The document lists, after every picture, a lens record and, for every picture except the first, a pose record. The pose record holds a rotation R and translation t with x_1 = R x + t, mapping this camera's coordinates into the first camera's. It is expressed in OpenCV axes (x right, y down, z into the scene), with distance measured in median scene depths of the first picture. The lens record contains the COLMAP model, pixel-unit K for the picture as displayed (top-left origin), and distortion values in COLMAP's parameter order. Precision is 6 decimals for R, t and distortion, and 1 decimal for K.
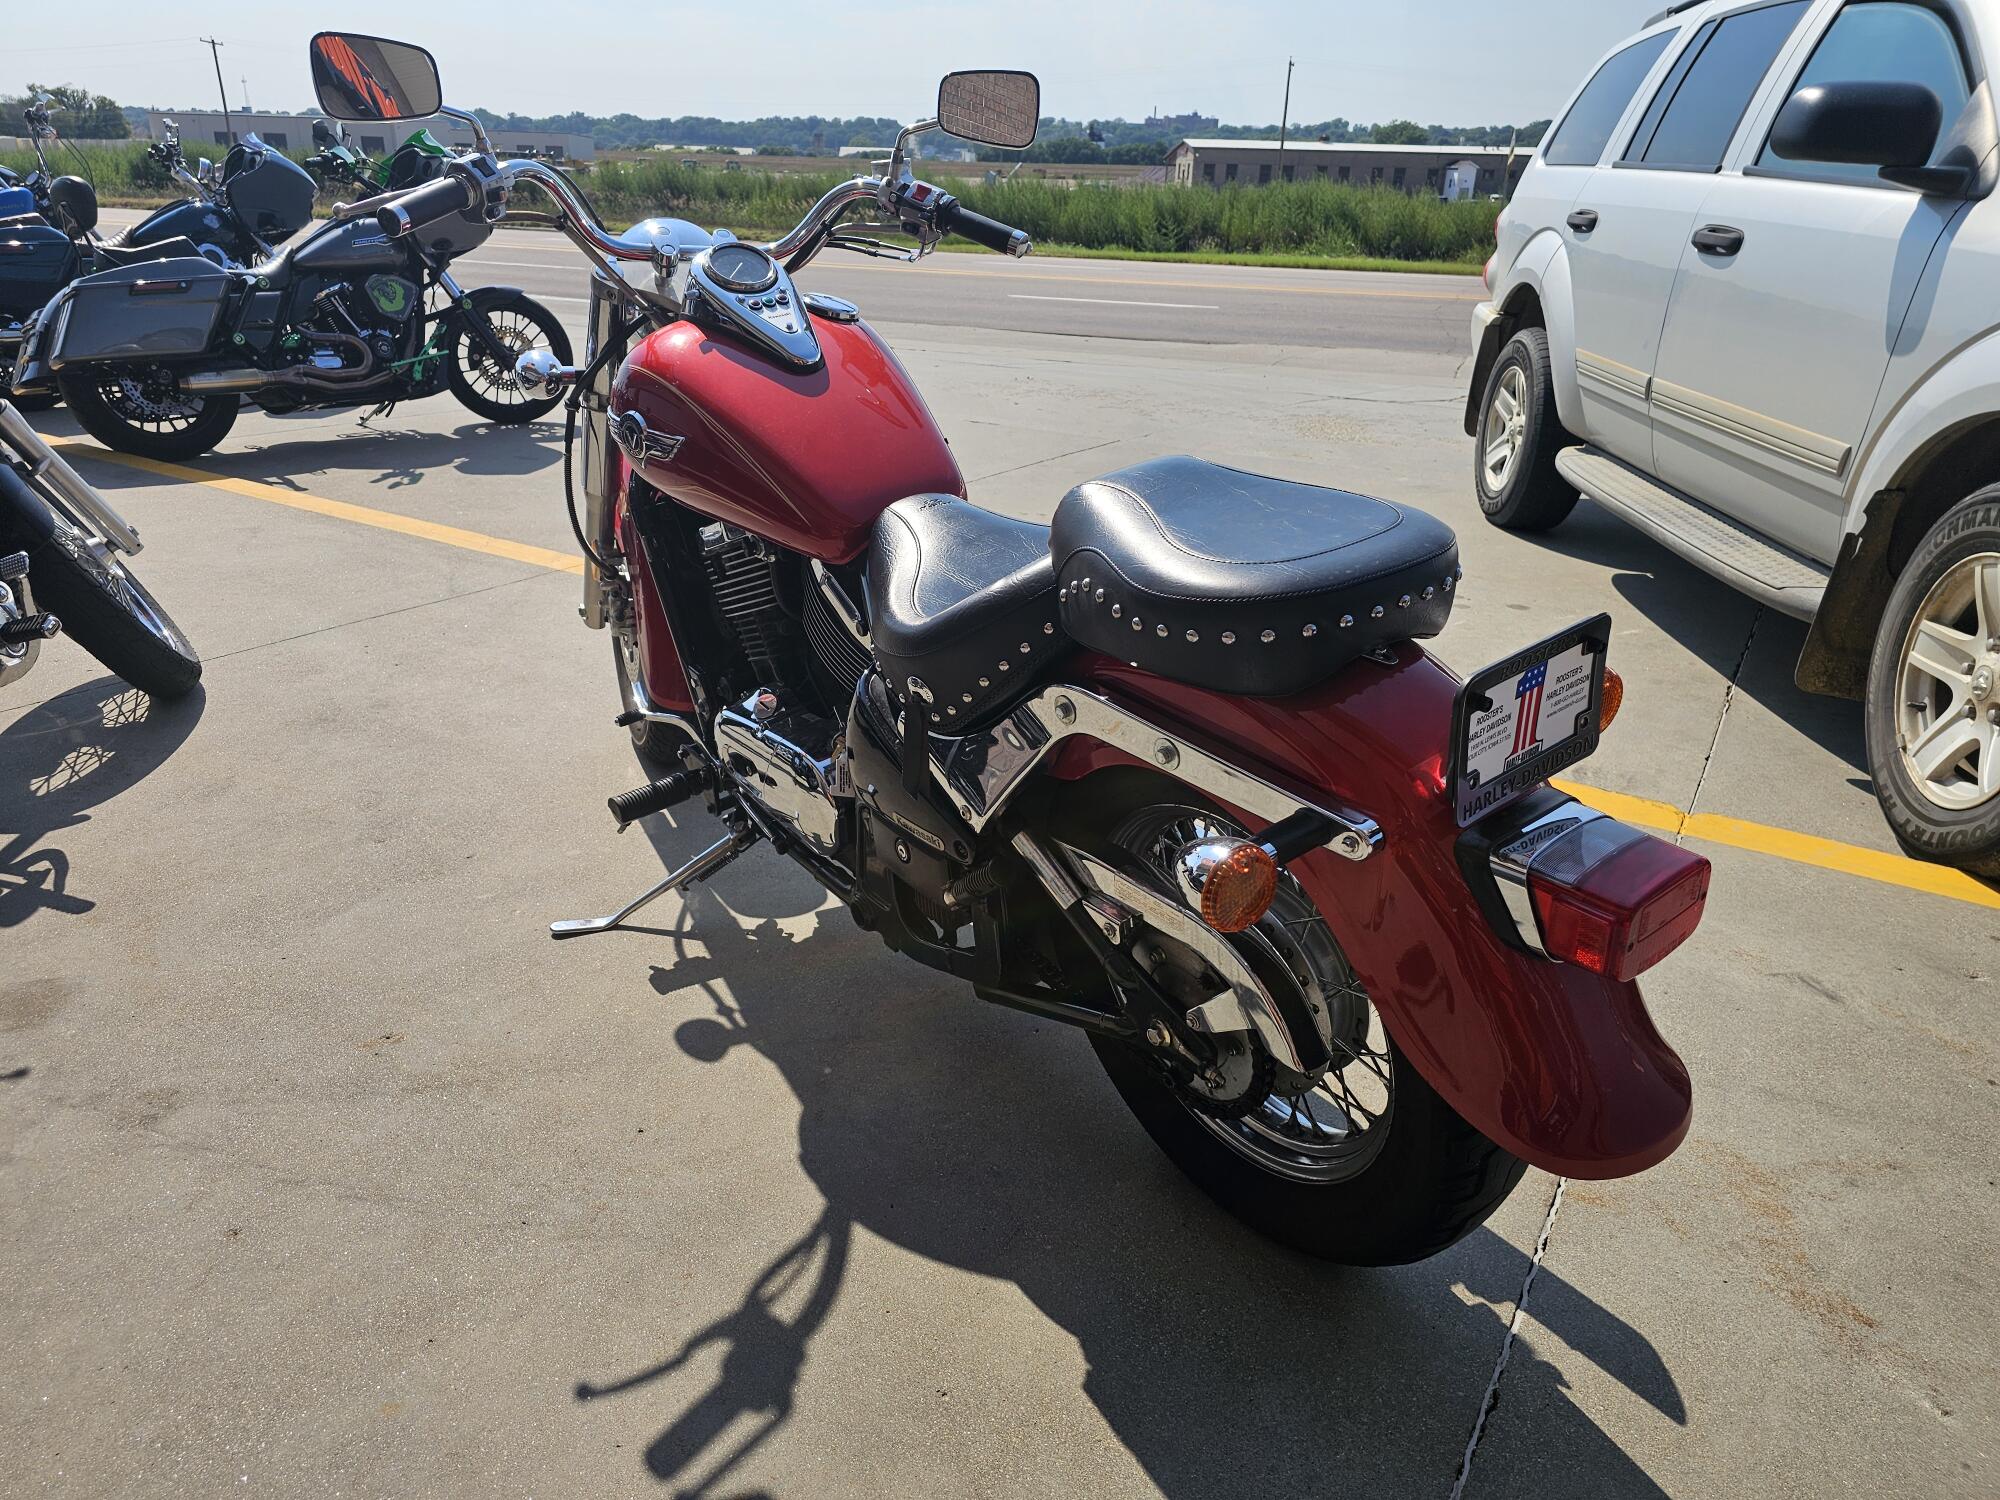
lens RADIAL K [[1326.4, 0, 972.7], [0, 1326.4, 774.5], [0, 0, 1]] dist [0.049720, -0.040554]
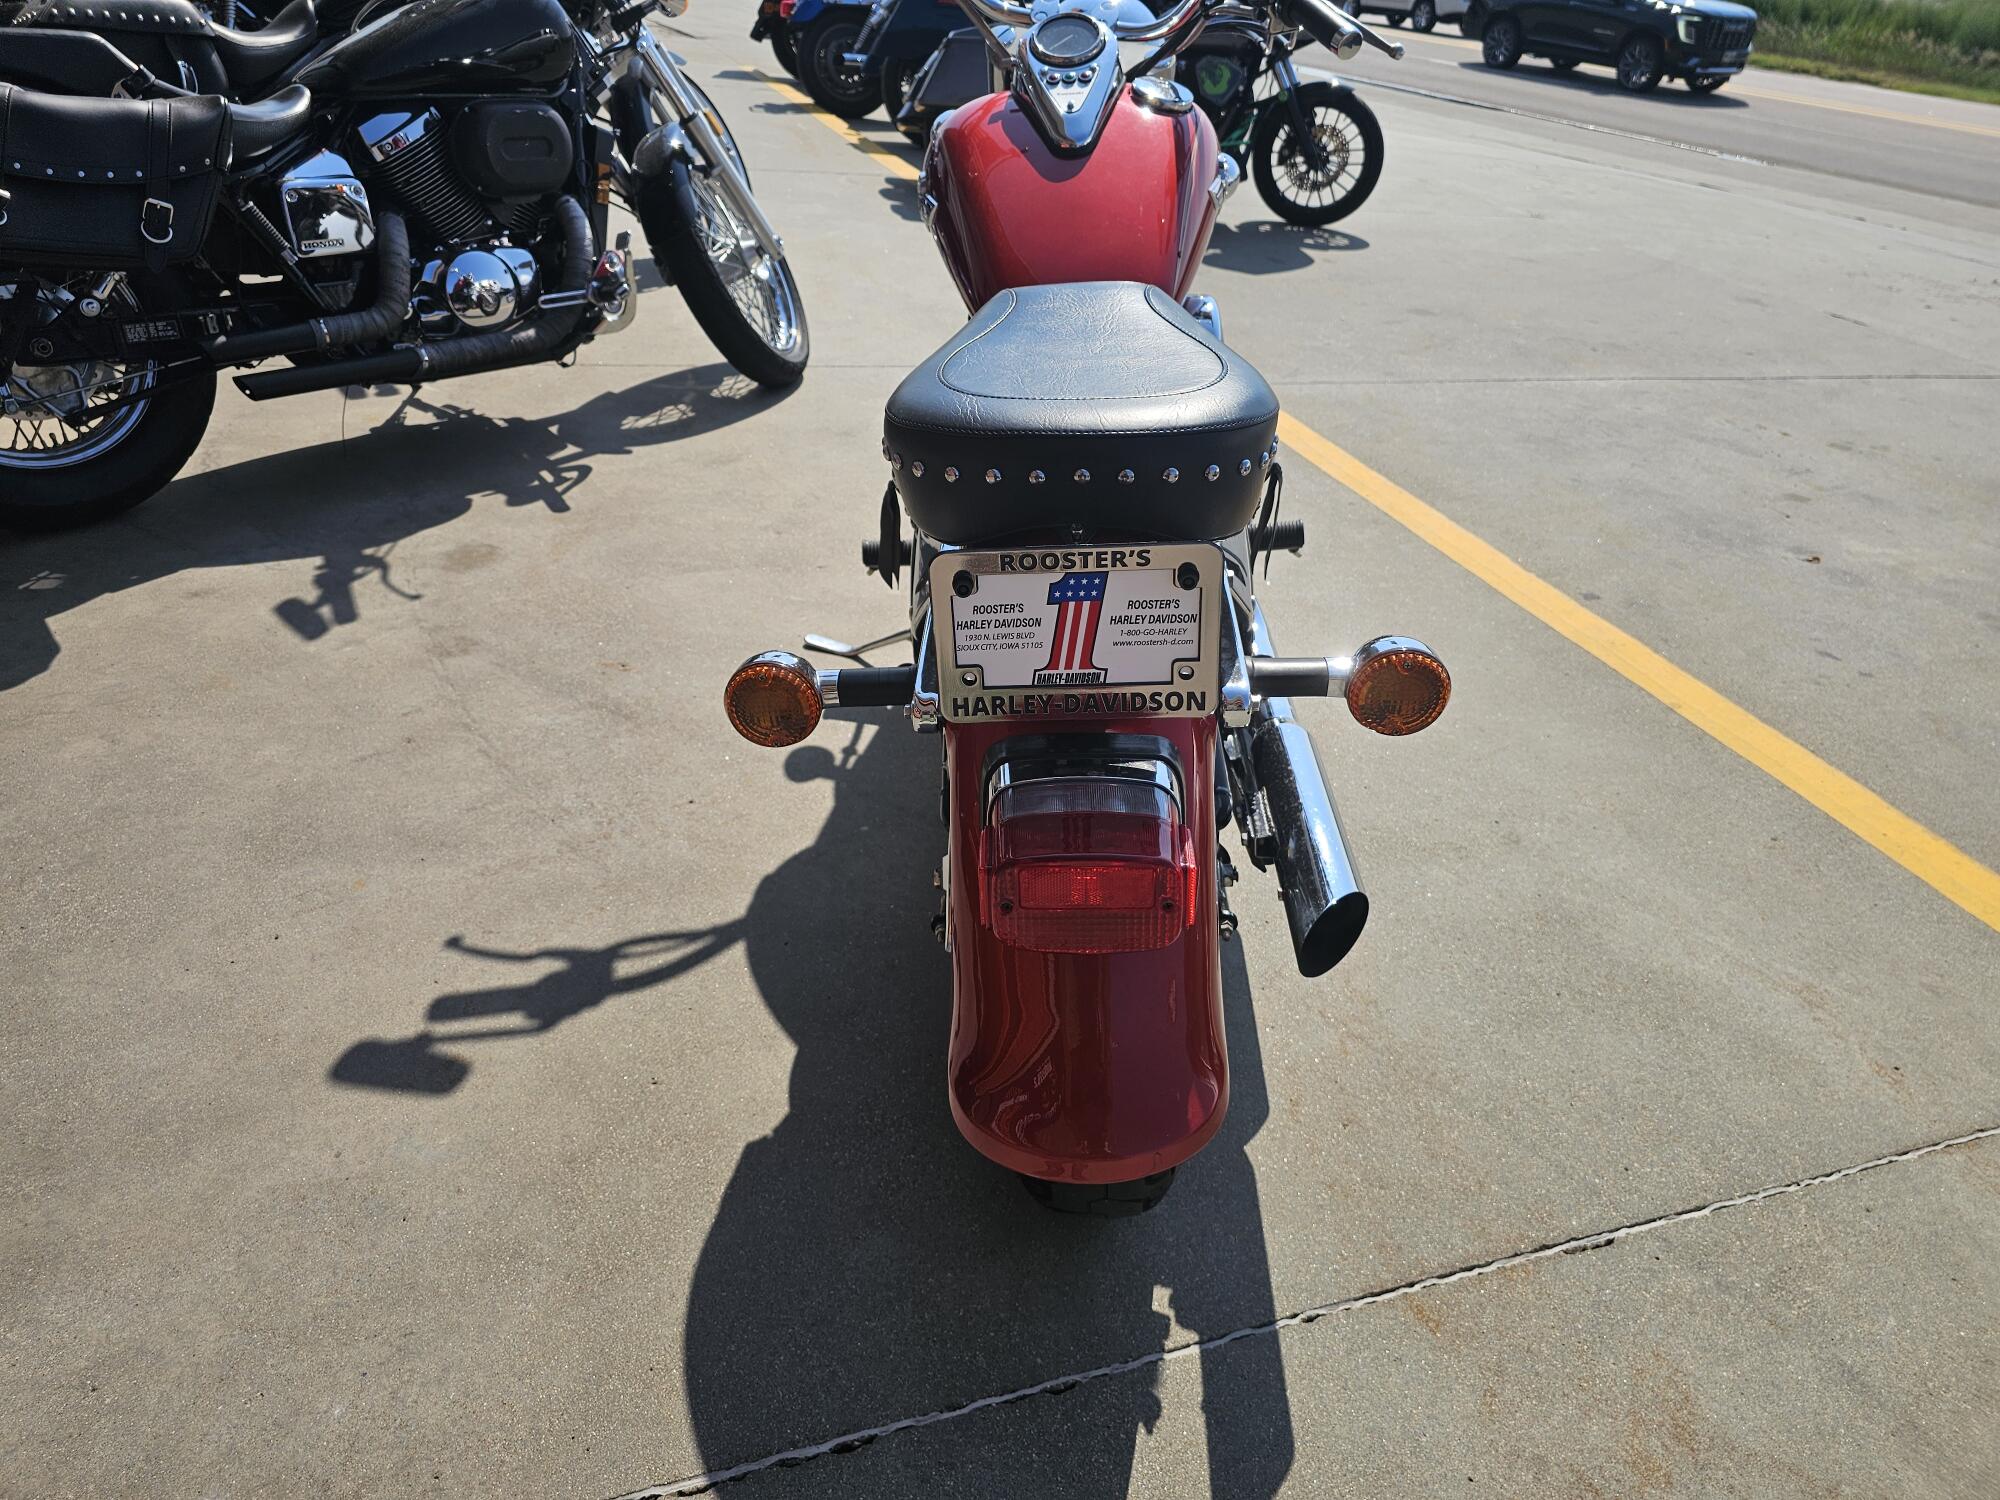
lens RADIAL K [[1365.6, 0, 1002.8], [0, 1365.6, 748.1], [0, 0, 1]] dist [0.034064, -0.029397]
pose [[0.783785, 0.356867, -0.508259, 0.398219], [-0.309586, 0.933991, 0.178377, -0.049892], [0.538366, 0.017541, 0.842529, 0.117515]]
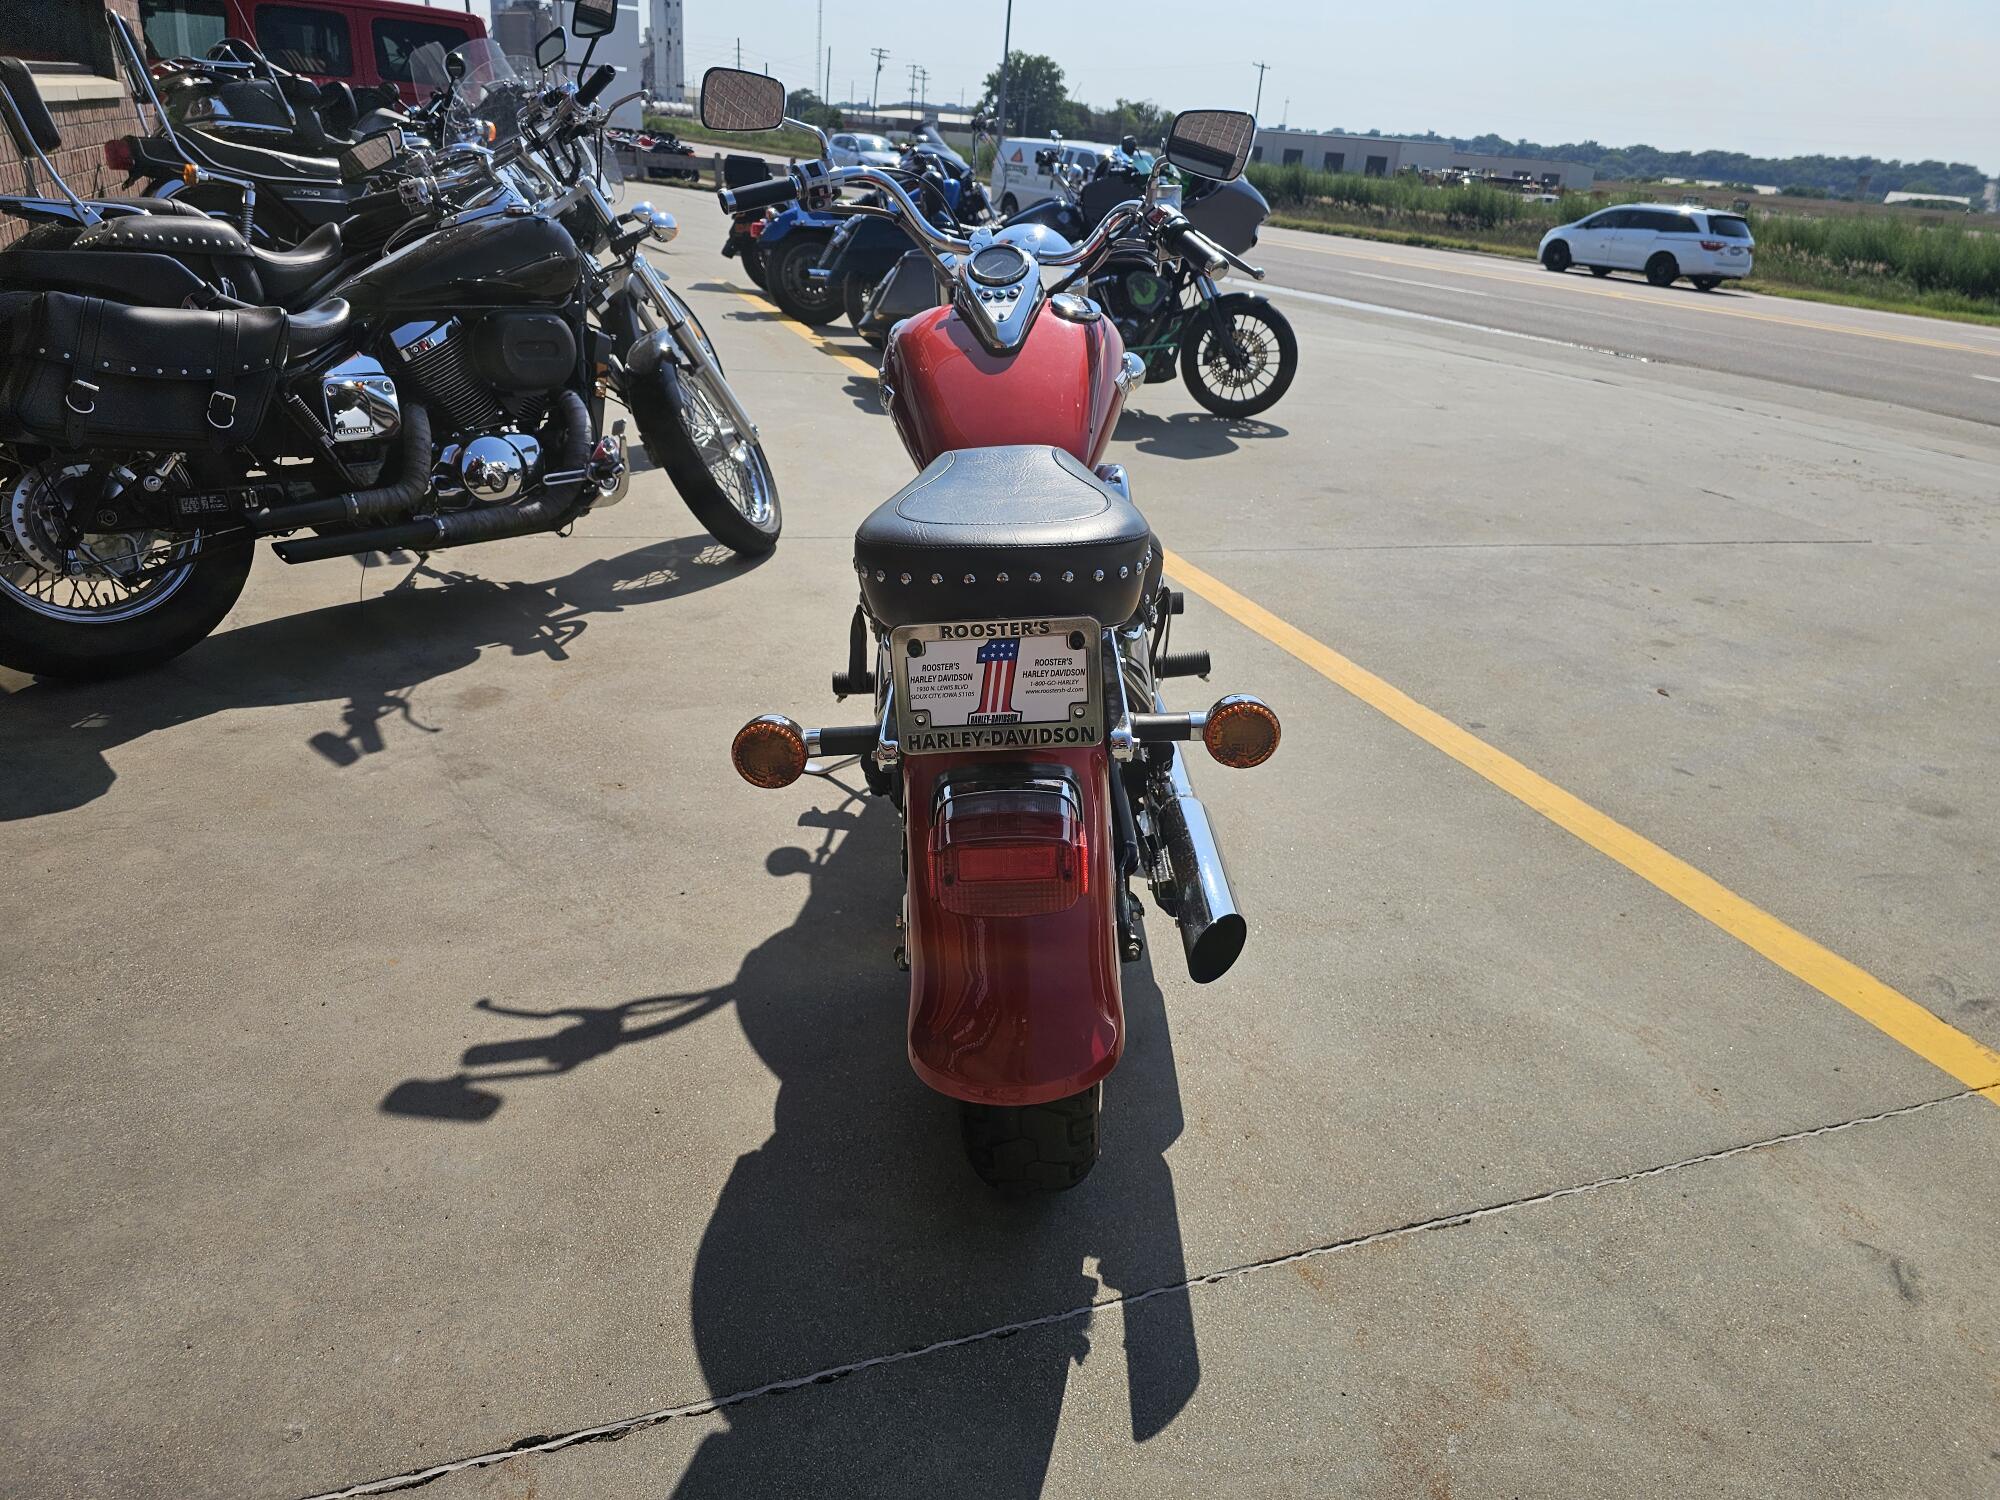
lens RADIAL K [[1357.5, 0, 1016.1], [0, 1357.5, 750.8], [0, 0, 1]] dist [0.054496, -0.053764]
pose [[0.808495, 0.277683, -0.518873, 0.494577], [-0.297356, 0.953609, 0.047006, -0.019052], [0.507855, 0.116285, 0.853558, 0.008682]]
